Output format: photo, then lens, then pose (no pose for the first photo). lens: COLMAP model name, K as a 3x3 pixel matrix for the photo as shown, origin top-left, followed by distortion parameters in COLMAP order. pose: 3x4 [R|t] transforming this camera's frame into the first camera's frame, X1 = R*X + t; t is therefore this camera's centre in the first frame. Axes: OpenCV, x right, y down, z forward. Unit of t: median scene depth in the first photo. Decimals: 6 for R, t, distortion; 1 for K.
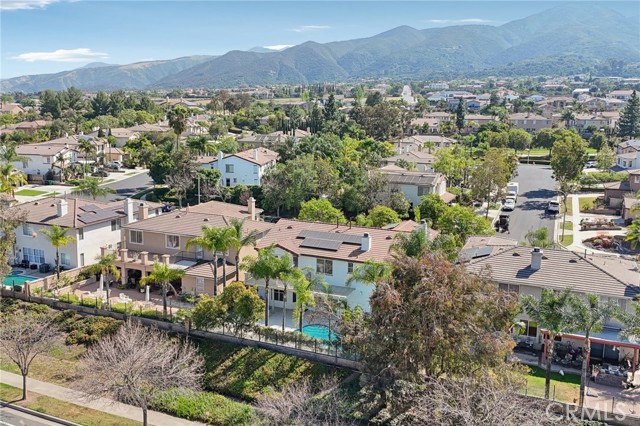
lens RADIAL K [[557.2, 0, 321.5], [0, 557.2, 208.4], [0, 0, 1]] dist [0.100523, -0.149456]
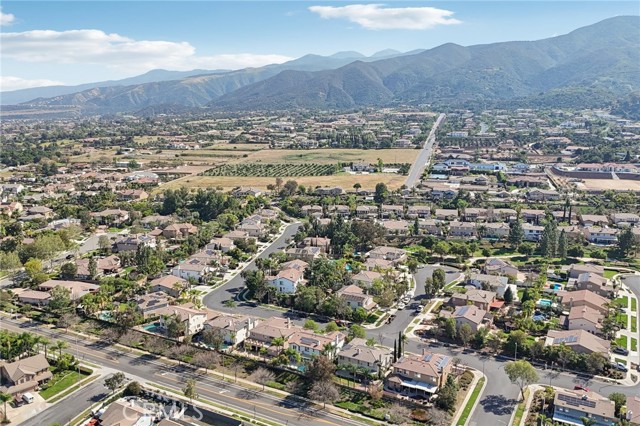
lens RADIAL K [[557.2, 0, 321.5], [0, 557.2, 208.4], [0, 0, 1]] dist [0.100523, -0.149456]
pose [[0.995831, 0.010687, -0.090590, 0.355498], [-0.010723, 0.999943, 0.000092, -0.689902], [0.090586, 0.000880, 0.995888, -2.226729]]
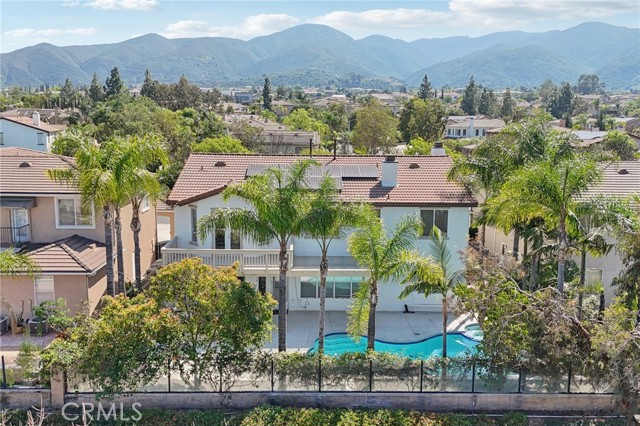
lens RADIAL K [[557.2, 0, 321.5], [0, 557.2, 208.4], [0, 0, 1]] dist [0.100523, -0.149456]
pose [[0.911052, -0.066940, 0.406822, -0.152737], [0.075689, 0.997117, -0.005430, 0.069804], [-0.405285, 0.035739, 0.913491, 0.389188]]
